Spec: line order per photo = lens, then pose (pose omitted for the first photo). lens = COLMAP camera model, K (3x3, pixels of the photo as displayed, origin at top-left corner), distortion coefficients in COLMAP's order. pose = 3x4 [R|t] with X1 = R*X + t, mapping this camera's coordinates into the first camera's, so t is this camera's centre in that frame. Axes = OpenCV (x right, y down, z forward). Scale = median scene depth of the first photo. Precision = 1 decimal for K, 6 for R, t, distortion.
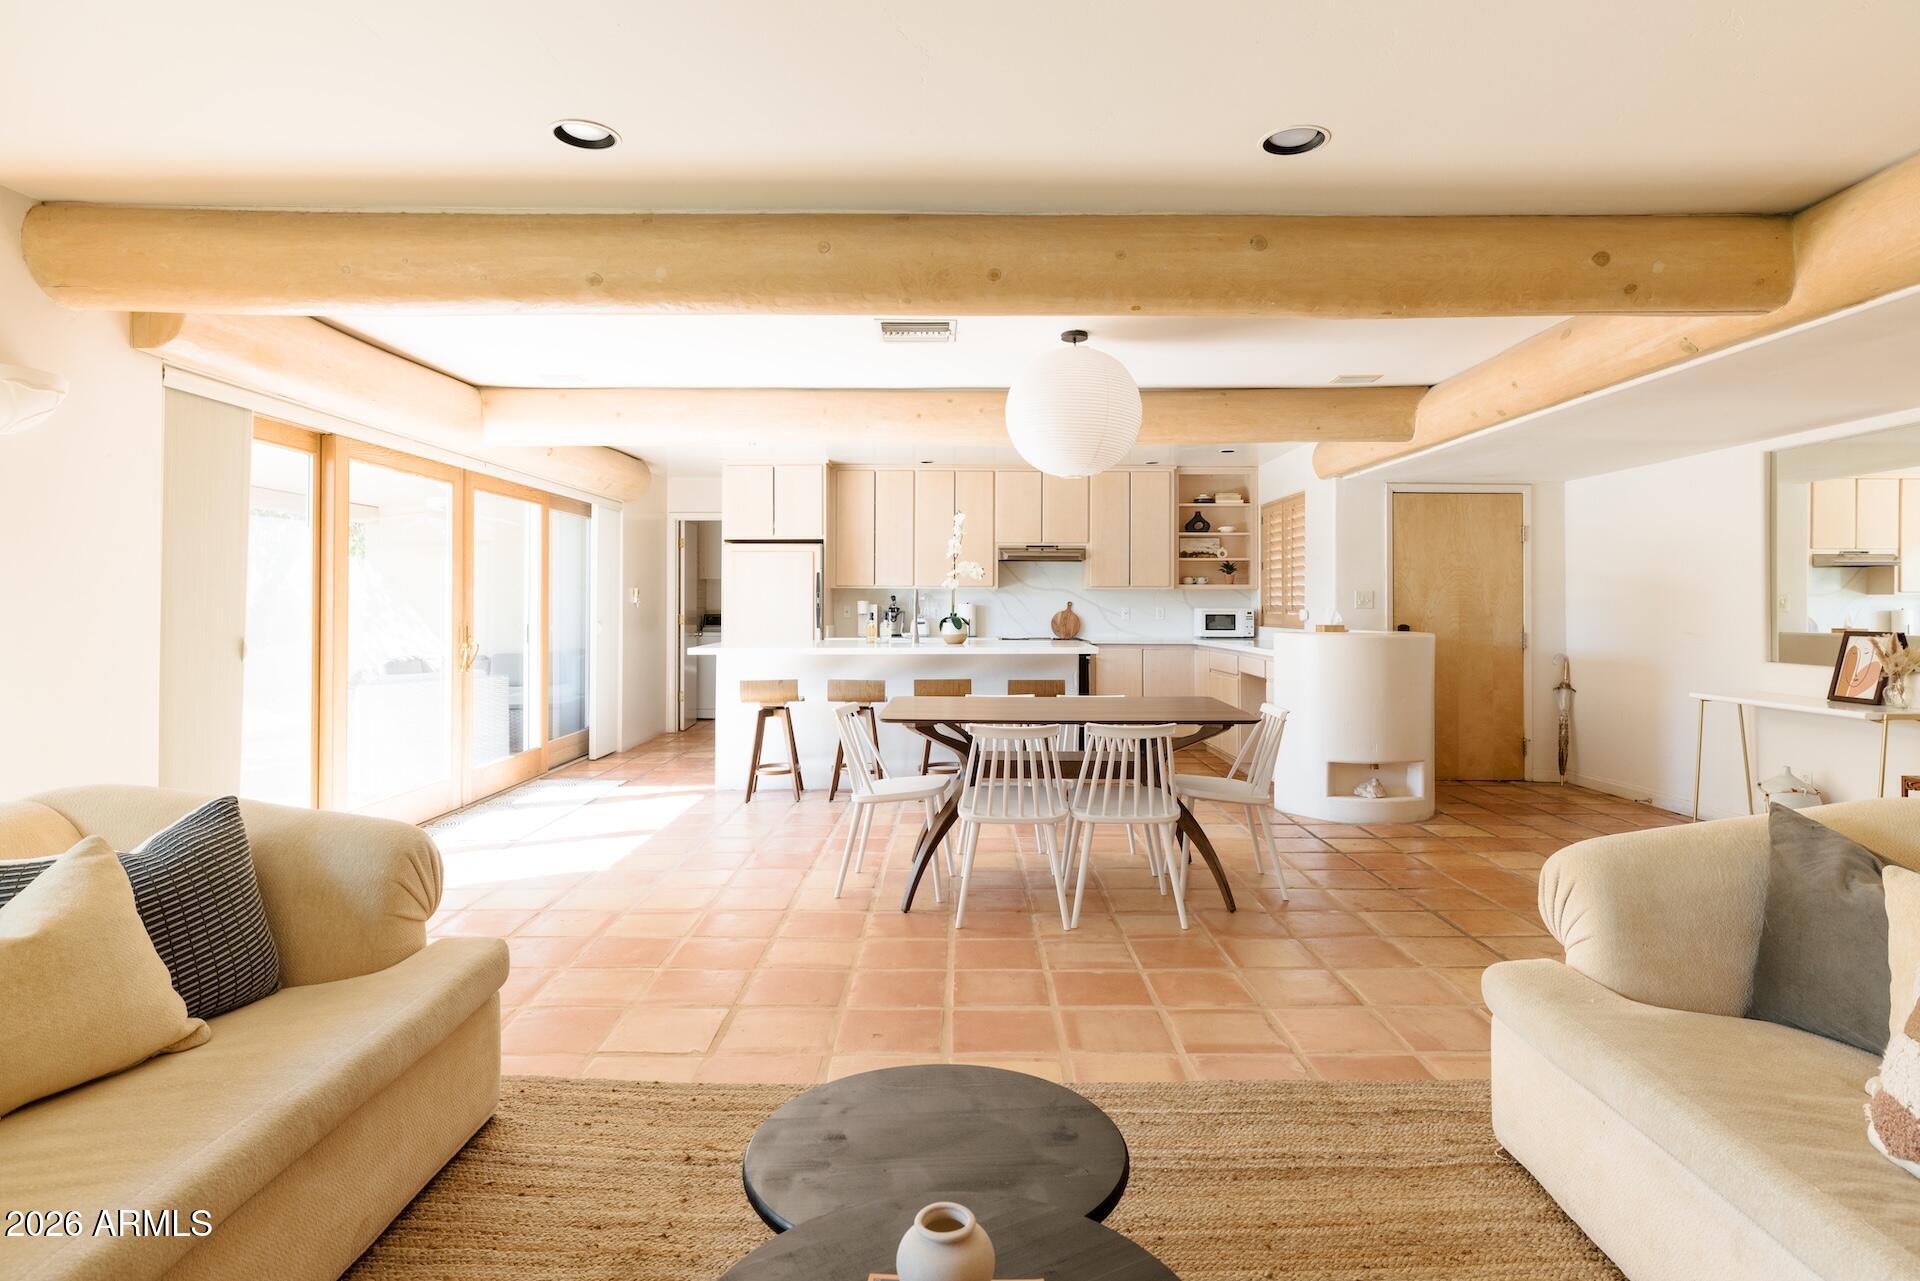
lens RADIAL K [[1018.4, 0, 949.9], [0, 1018.4, 594.4], [0, 0, 1]] dist [-0.003301, -0.000445]
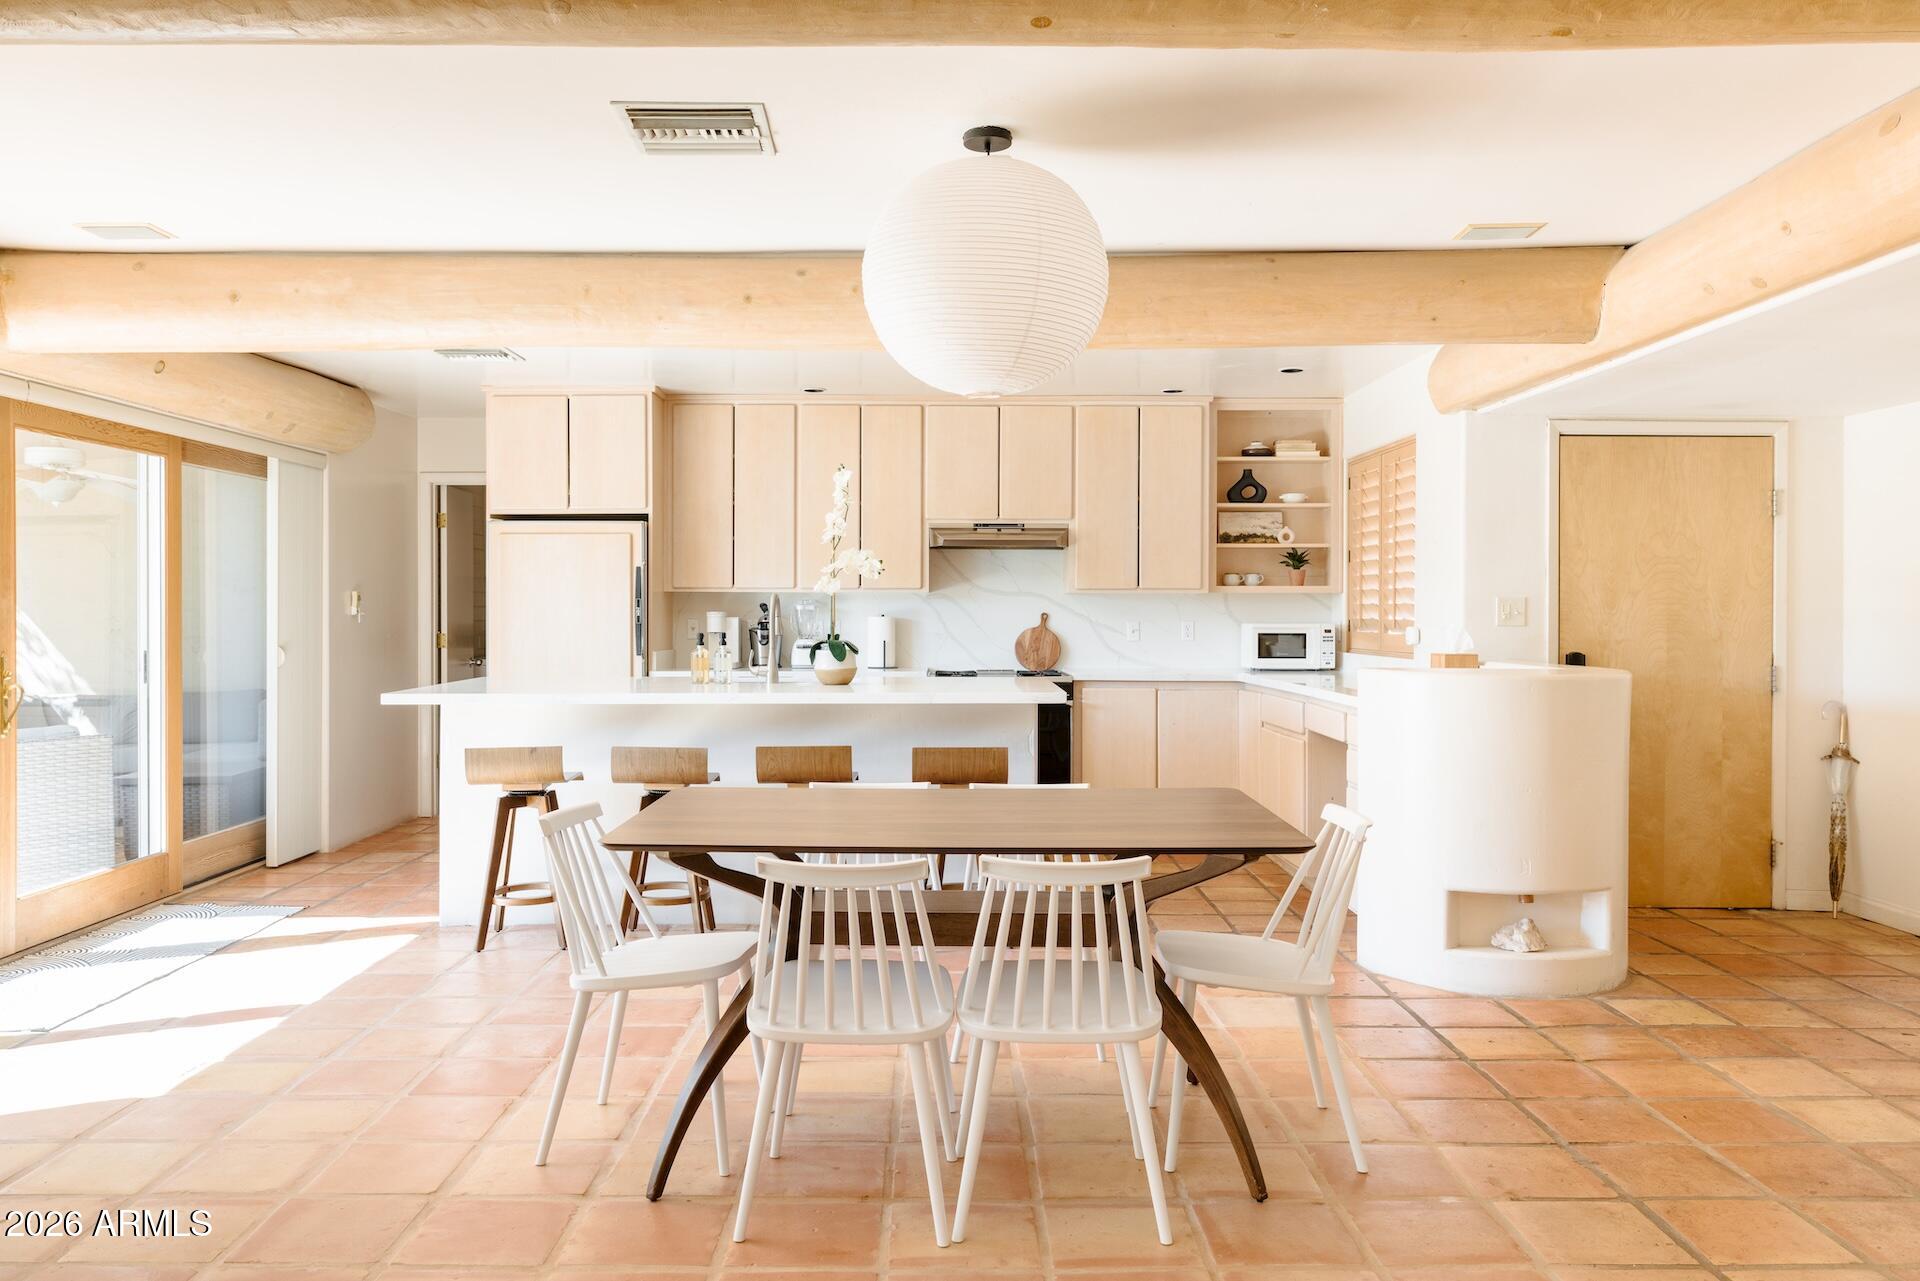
lens RADIAL K [[1434.0, 0, 924.0], [0, 1434.0, 623.8], [0, 0, 1]] dist [-0.001800, 0.002679]
pose [[0.999997, -0.000184, -0.002372, 0.066410], [0.000229, 0.999815, 0.019246, -0.004832], [0.002368, -0.019246, 0.999812, 0.162278]]
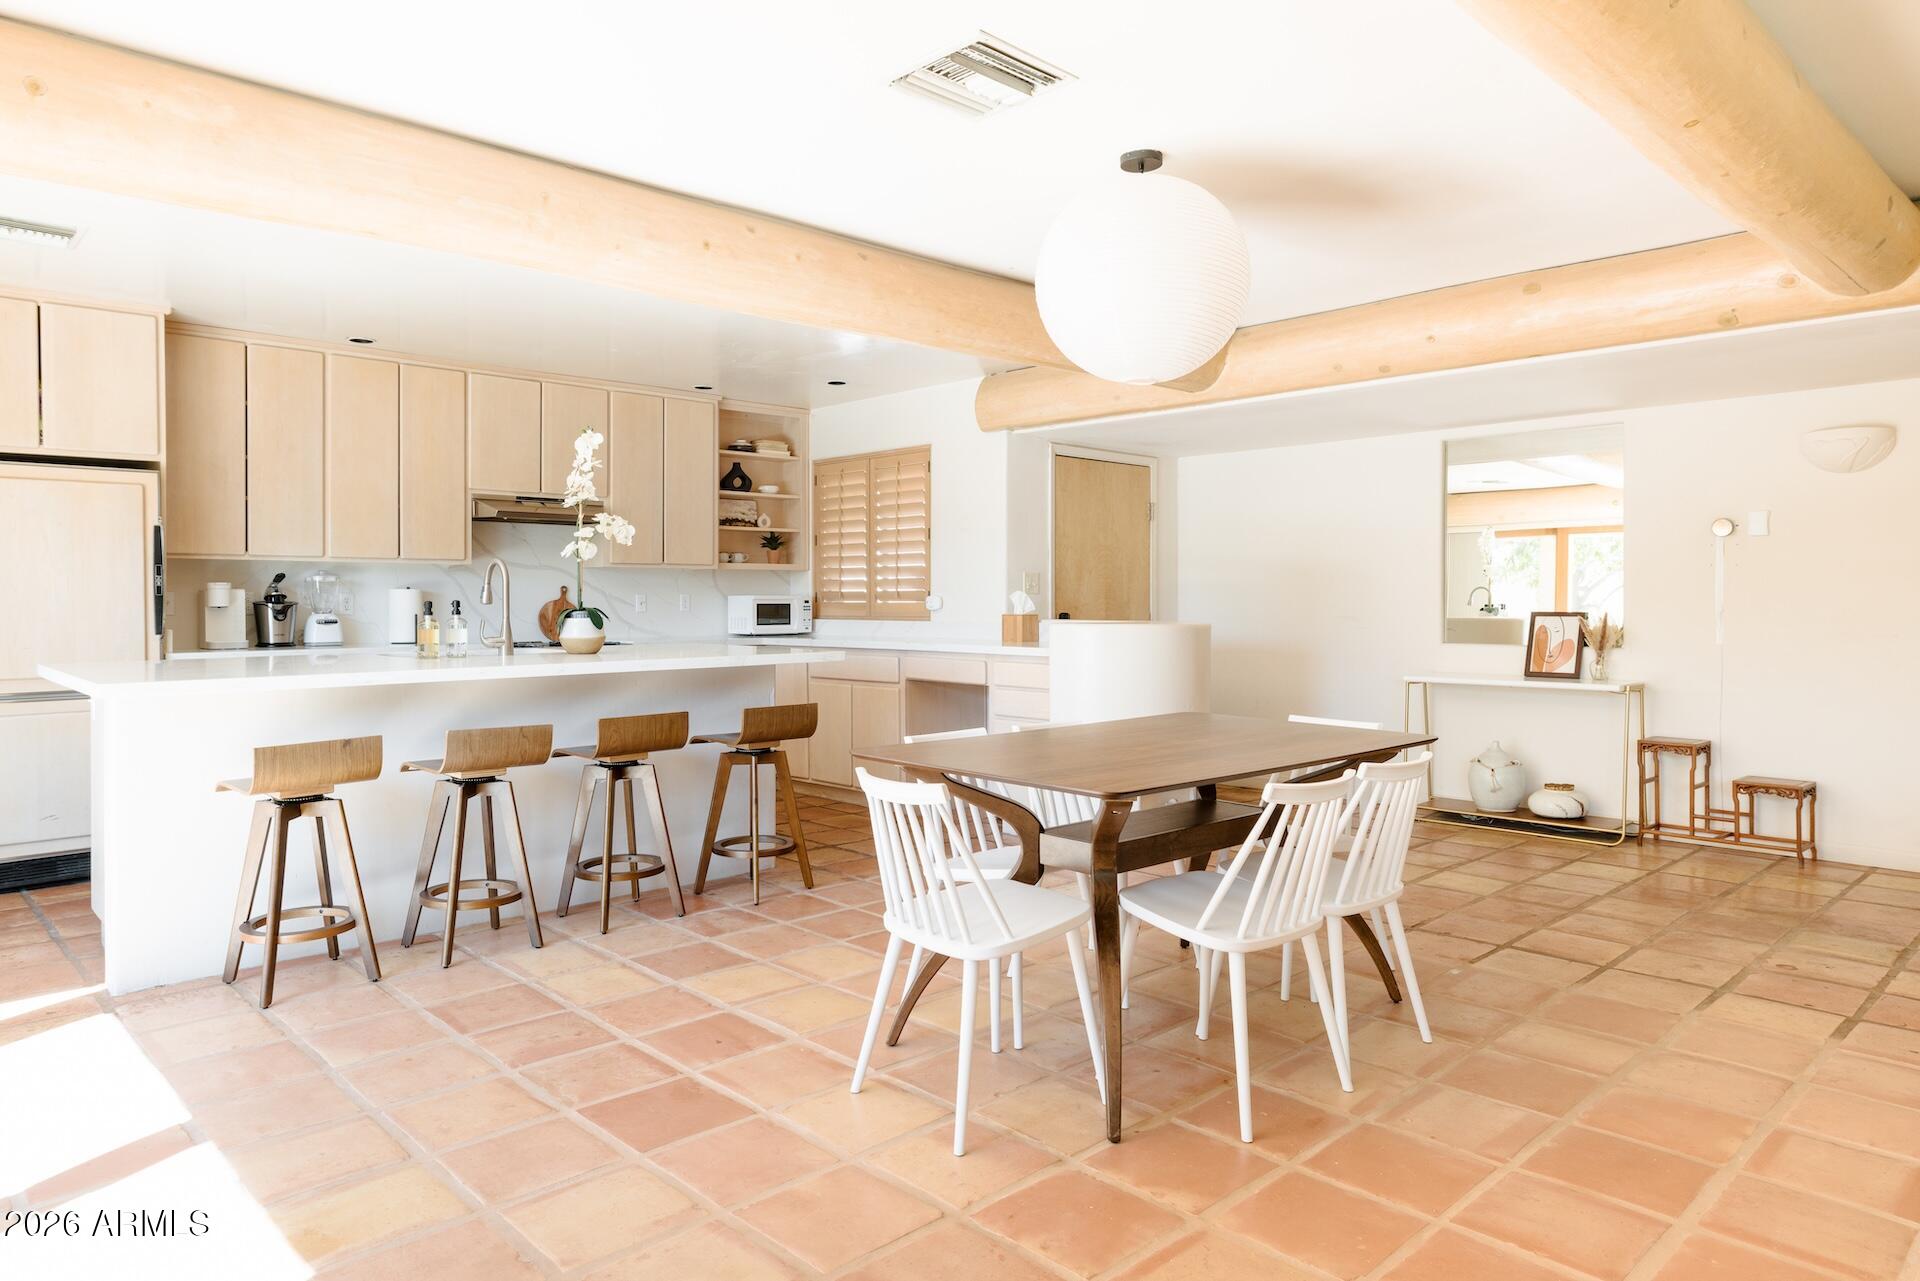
lens RADIAL K [[1213.6, 0, 944.1], [0, 1213.6, 608.2], [0, 0, 1]] dist [-0.003046, 0.003464]
pose [[0.722778, -0.008345, 0.691030, -0.364705], [-0.004644, 0.999846, 0.016932, 0.010508], [-0.691065, -0.015447, 0.722627, 0.392524]]
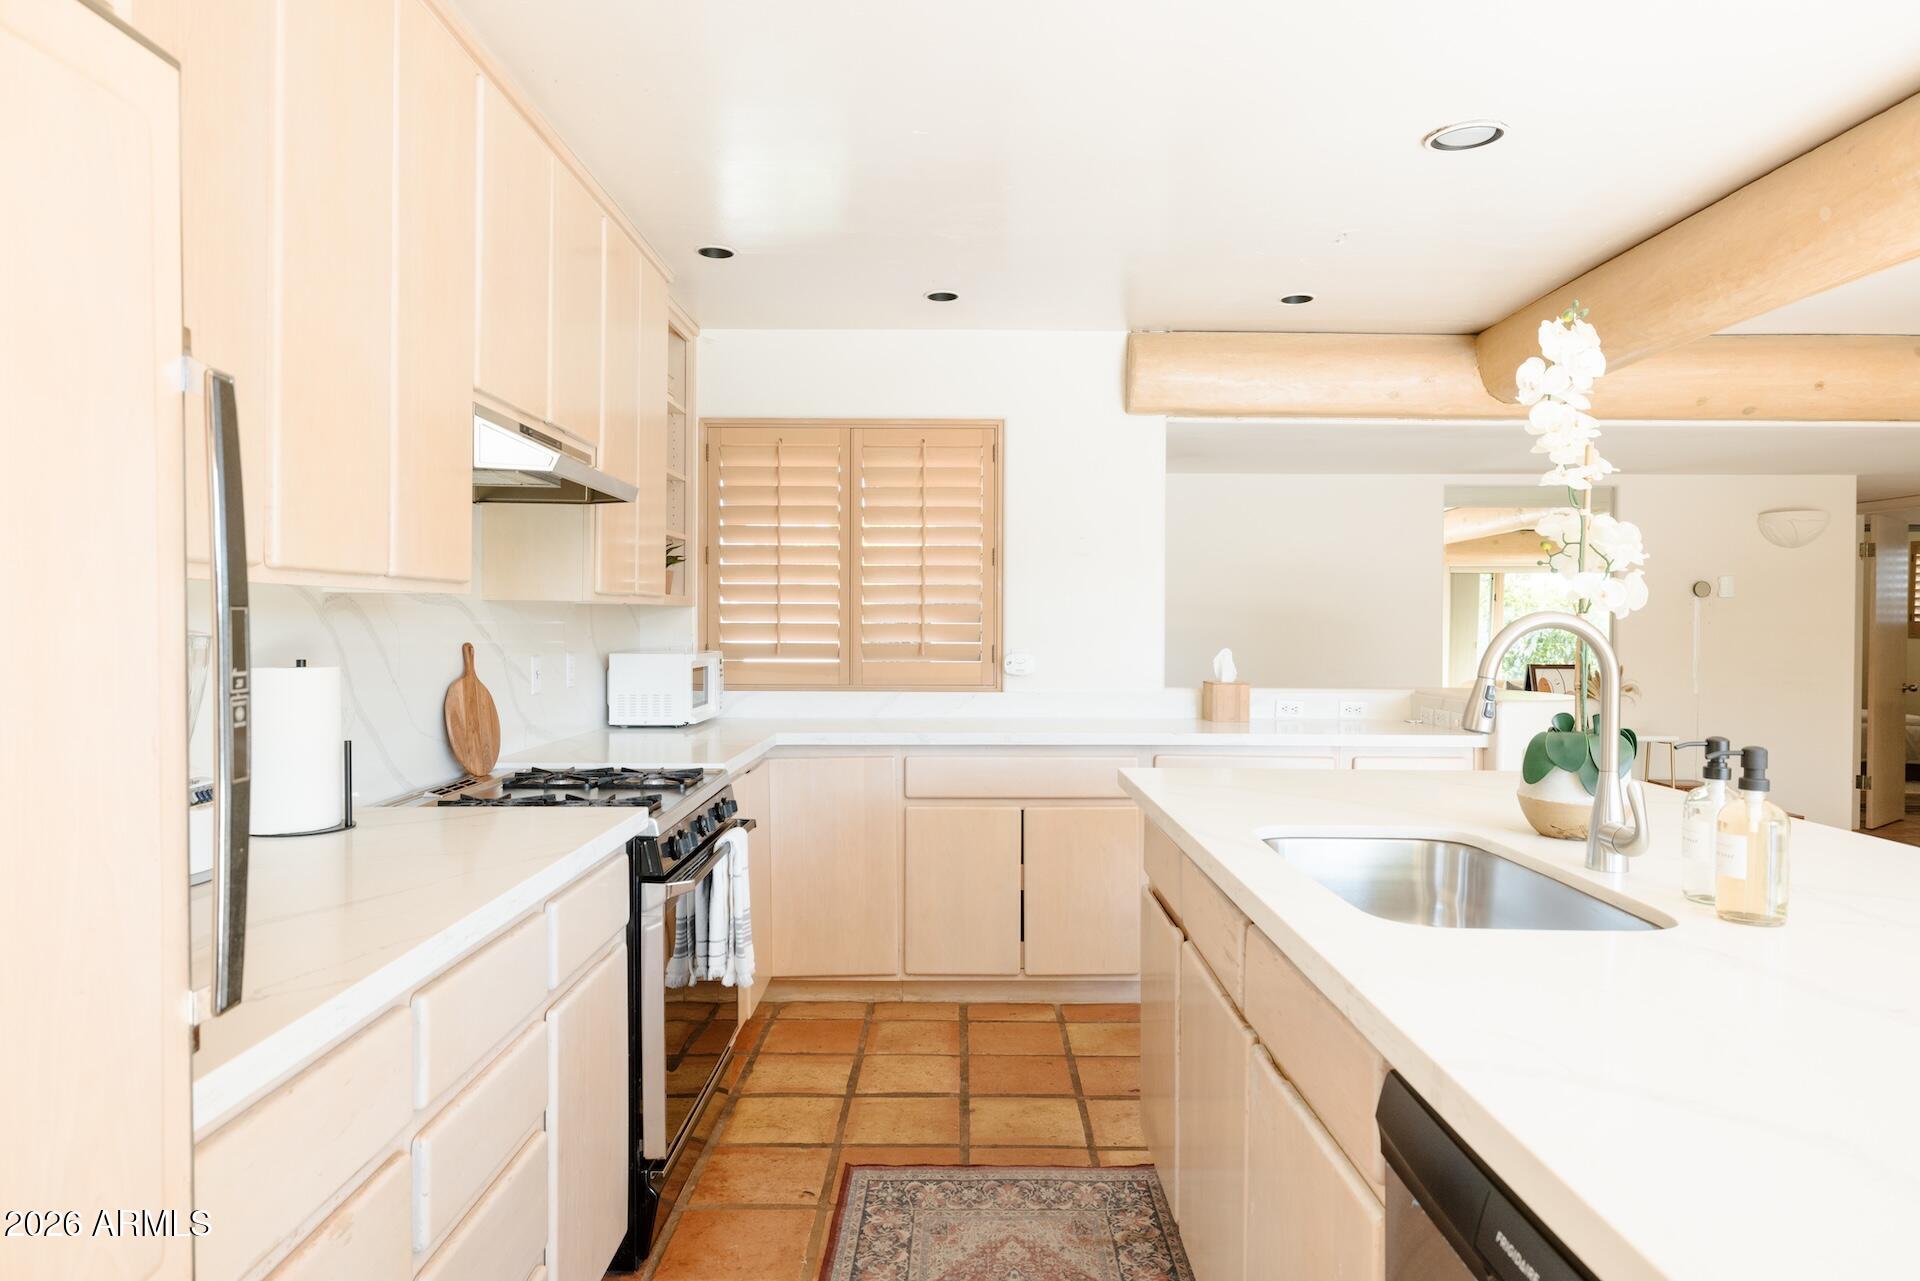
lens RADIAL K [[1211.2, 0, 952.3], [0, 1211.2, 636.9], [0, 0, 1]] dist [-0.001249, -0.000160]
pose [[-0.010577, -0.016076, 0.999815, -0.324778], [-0.016473, 0.999738, 0.015901, -0.002971], [-0.999808, -0.016302, -0.010839, 1.288012]]
